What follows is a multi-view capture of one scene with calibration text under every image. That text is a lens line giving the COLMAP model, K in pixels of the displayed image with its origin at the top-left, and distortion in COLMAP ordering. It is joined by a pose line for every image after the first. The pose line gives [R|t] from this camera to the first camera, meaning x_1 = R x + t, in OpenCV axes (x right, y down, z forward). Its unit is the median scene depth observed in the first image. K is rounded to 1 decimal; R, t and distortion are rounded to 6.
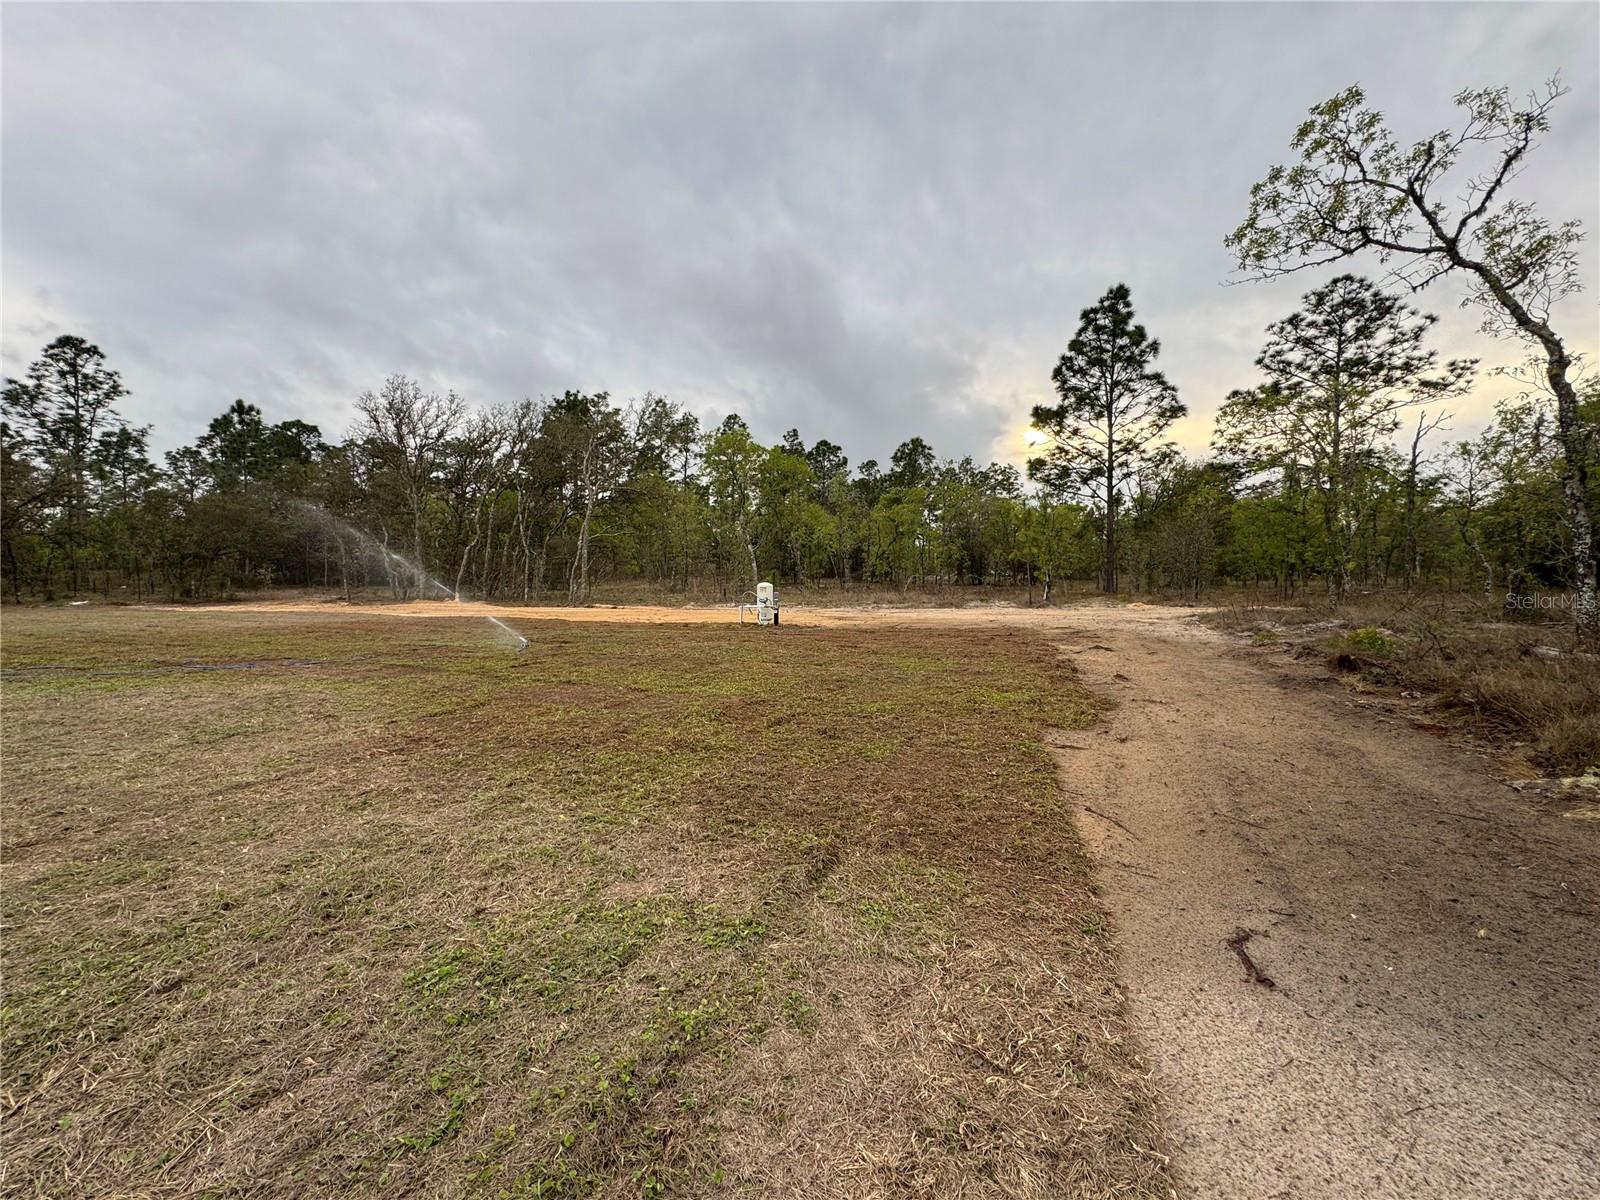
lens RADIAL K [[638.3, 0, 799.5], [0, 638.3, 600.3], [0, 0, 1]] dist [-0.001337, -0.000387]
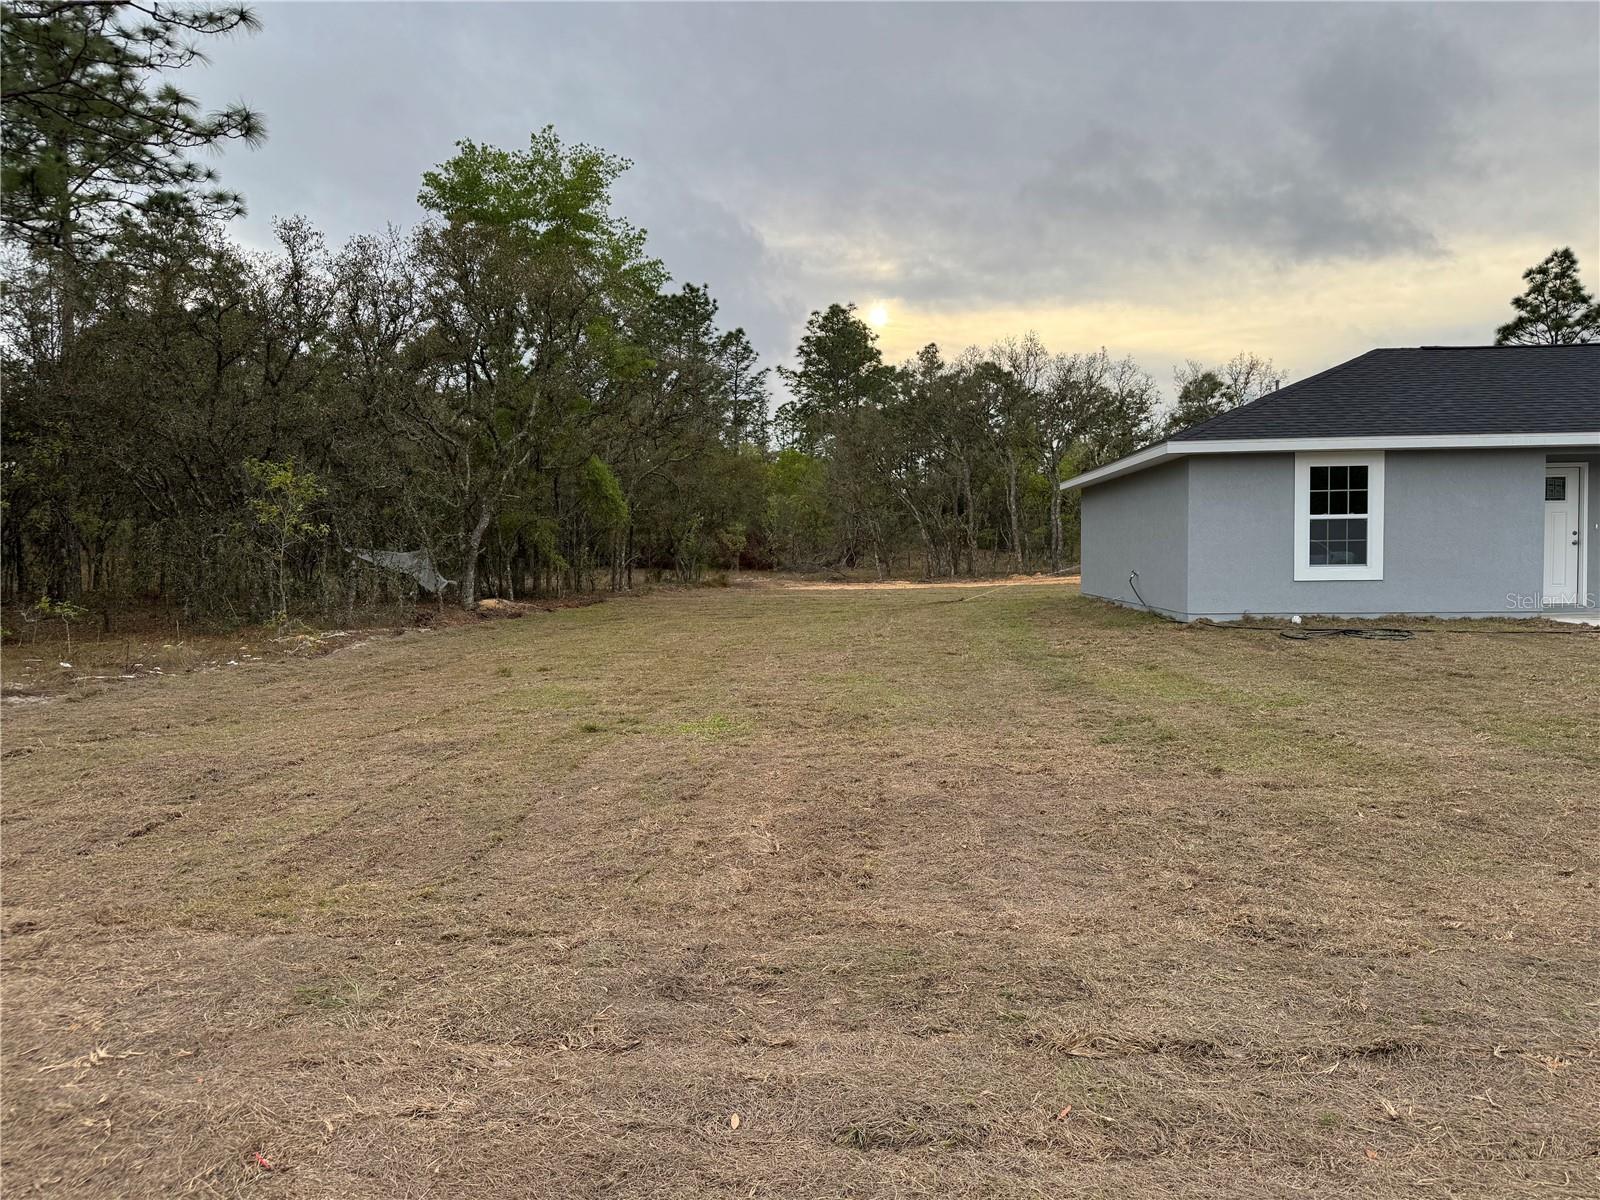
lens RADIAL K [[1120.9, 0, 795.1], [0, 1120.9, 604.5], [0, 0, 1]] dist [0.070064, -0.087998]
pose [[0.962855, -0.032379, 0.268071, -1.120432], [0.029090, 0.999445, 0.016232, 0.003791], [-0.268448, -0.007831, 0.963262, -0.390936]]
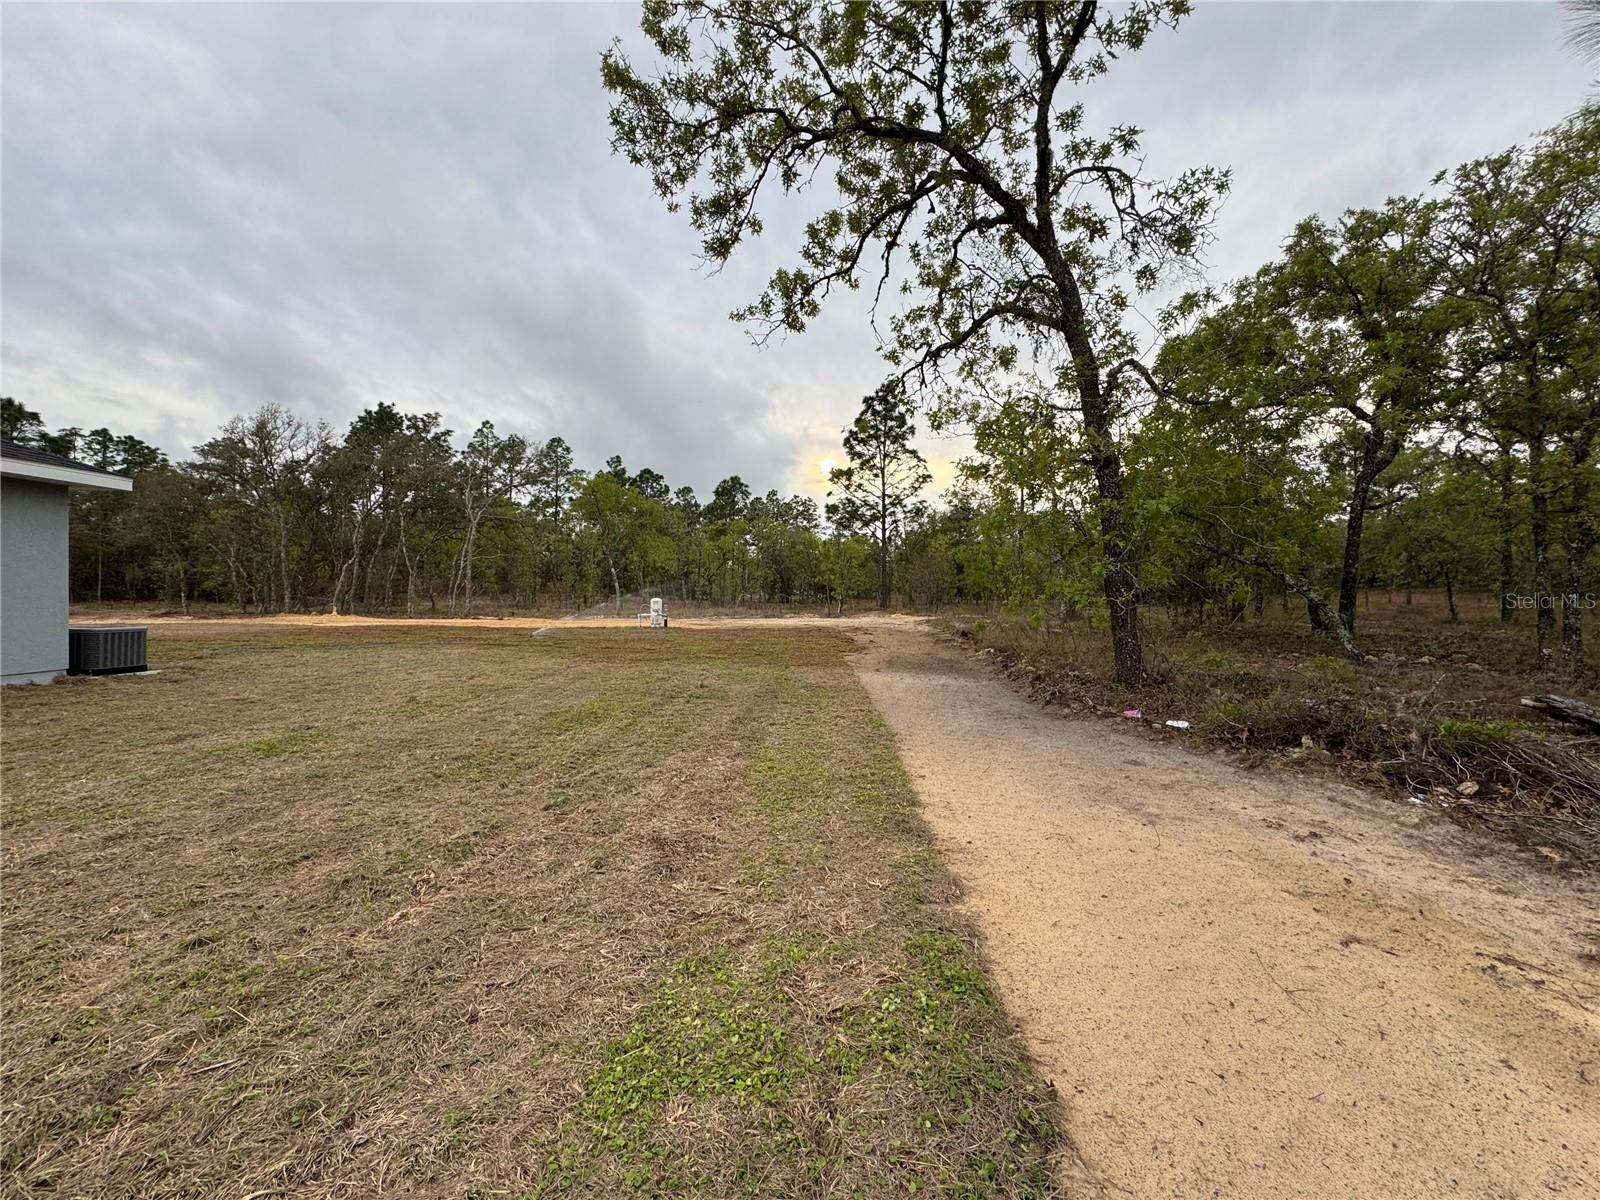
lens RADIAL K [[638.3, 0, 799.5], [0, 638.3, 600.3], [0, 0, 1]] dist [-0.001337, -0.000387]
pose [[0.953611, 0.004961, 0.301002, -0.083849], [0.003883, 0.999578, -0.028776, 0.009173], [-0.301018, 0.028610, 0.953189, -0.216853]]
